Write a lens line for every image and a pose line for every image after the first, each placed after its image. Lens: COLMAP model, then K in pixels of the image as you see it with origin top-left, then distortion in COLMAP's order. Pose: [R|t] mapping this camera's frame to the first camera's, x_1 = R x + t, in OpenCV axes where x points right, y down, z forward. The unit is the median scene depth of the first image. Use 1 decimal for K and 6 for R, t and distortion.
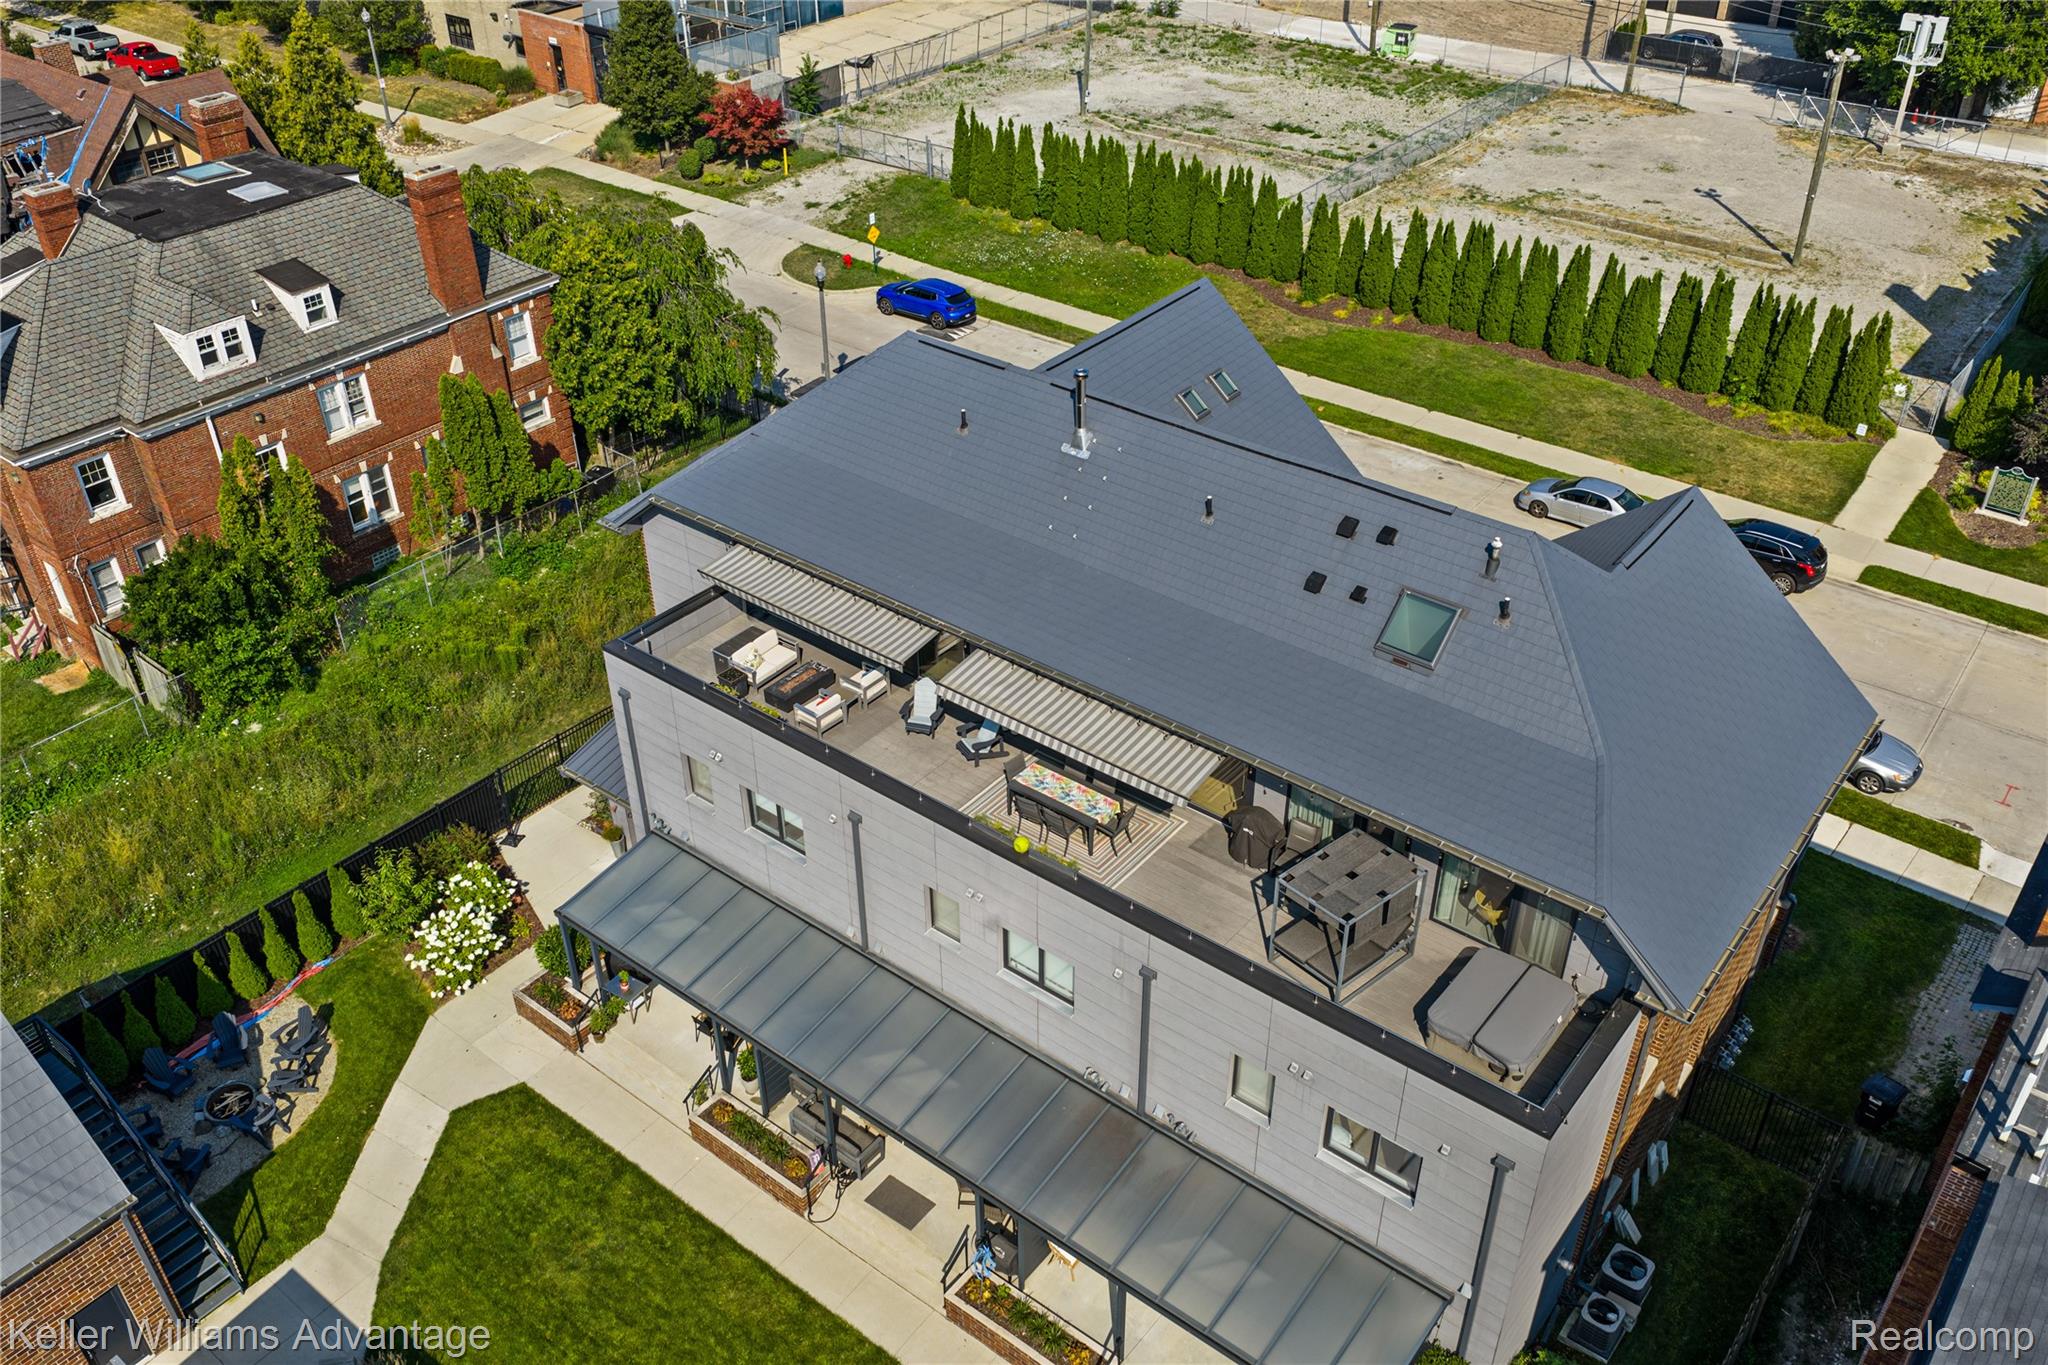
lens RADIAL K [[1707.7, 0, 1024.0], [0, 1707.7, 682.5], [0, 0, 1]] dist [0.013257, -0.015654]
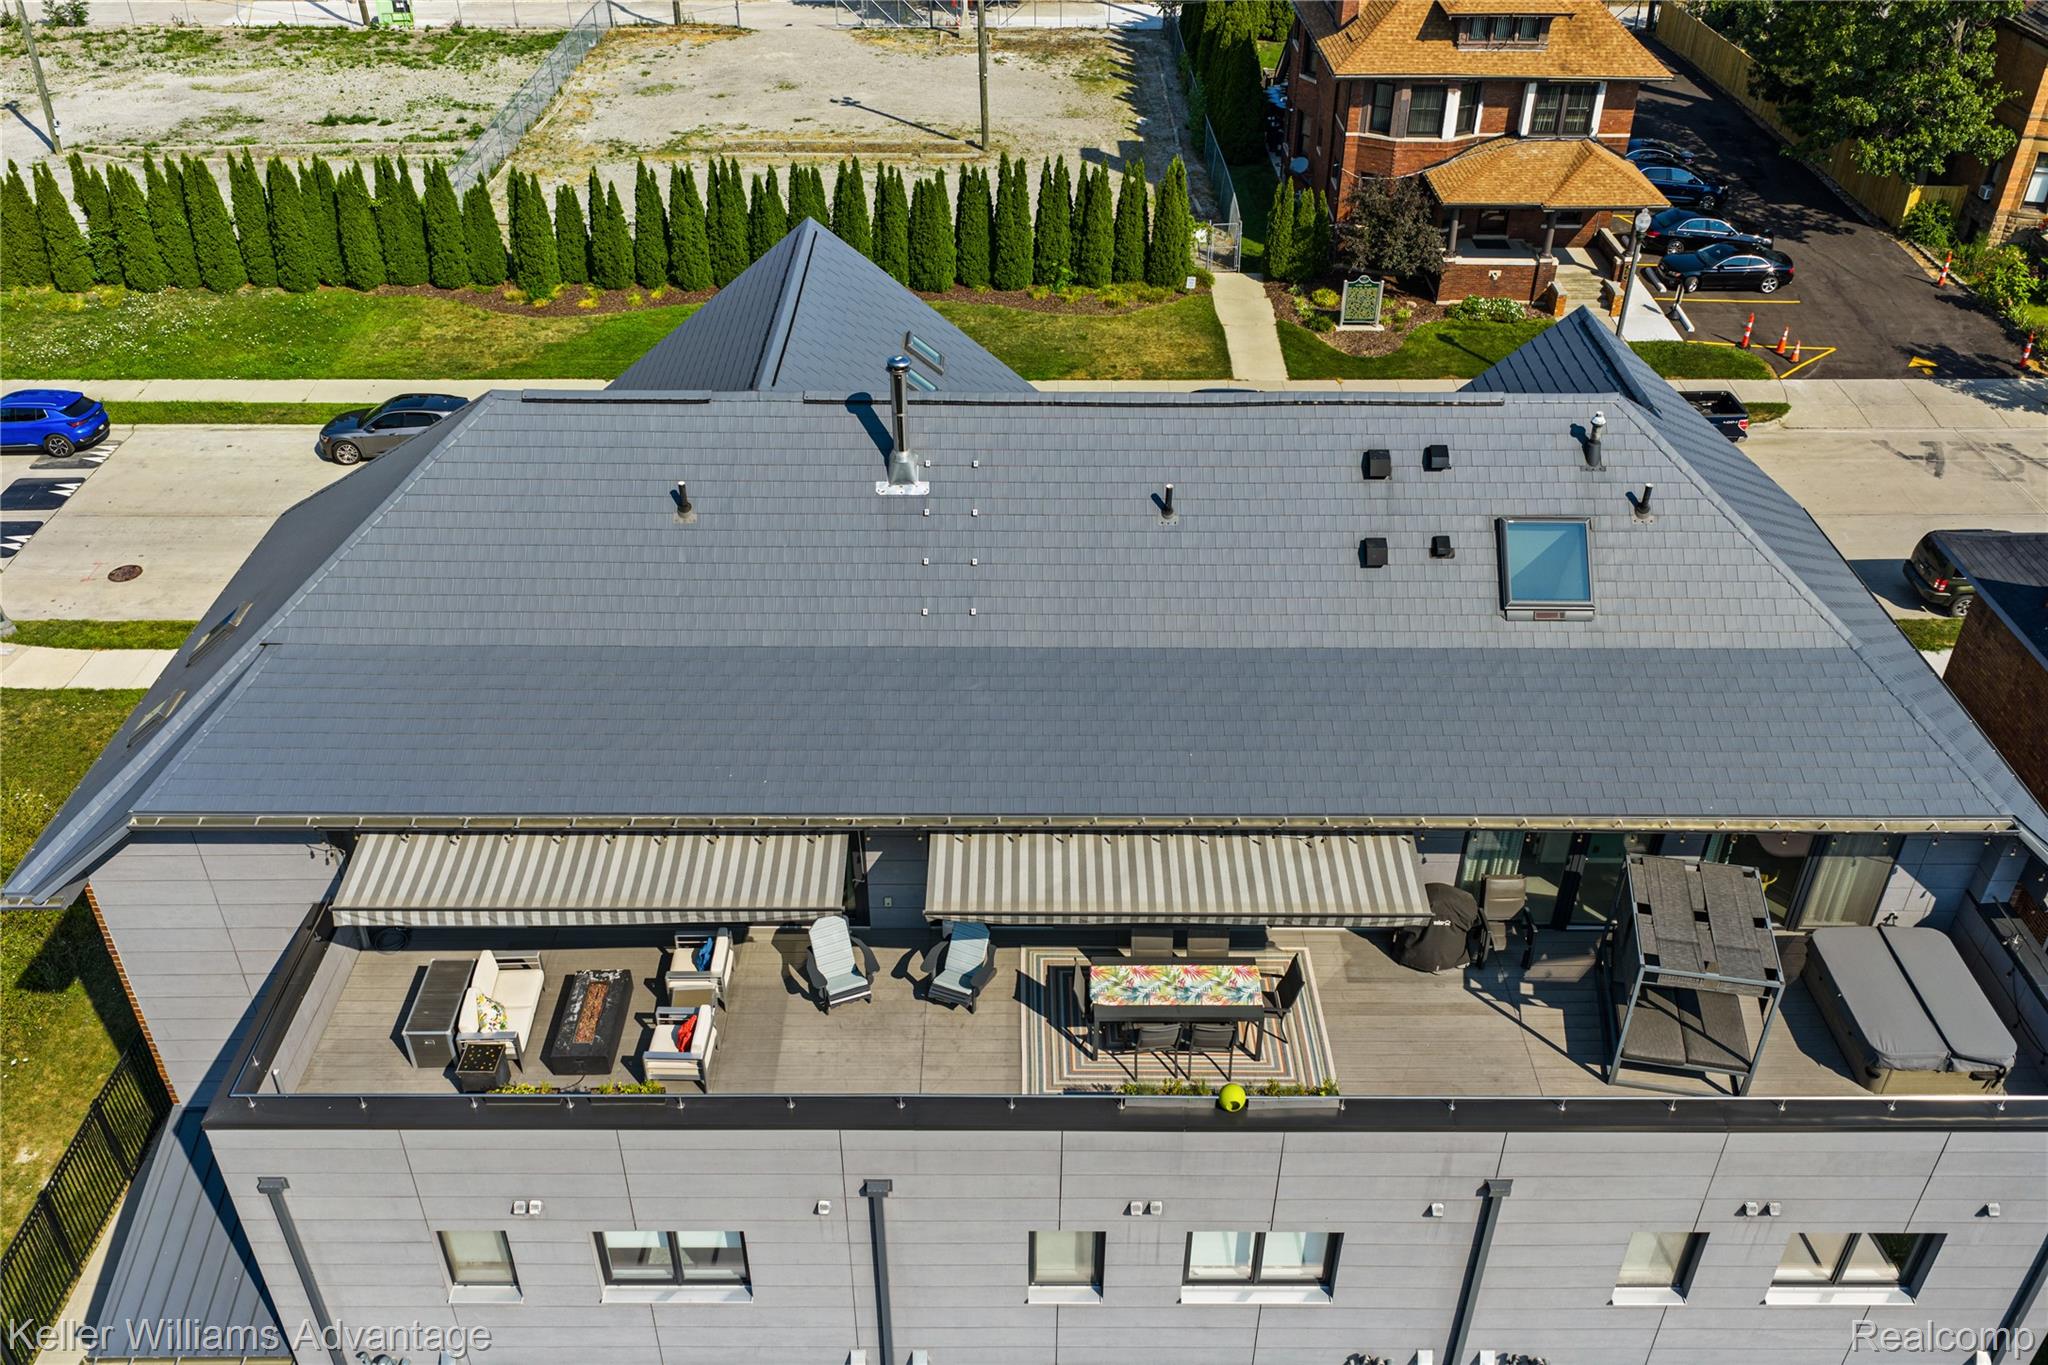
lens RADIAL K [[1707.7, 0, 1024.0], [0, 1707.7, 682.5], [0, 0, 1]] dist [0.013257, -0.015654]
pose [[0.780713, -0.345067, 0.520977, -0.139567], [0.345900, 0.932970, 0.099598, -0.055624], [-0.520424, 0.102449, 0.847740, 0.214888]]
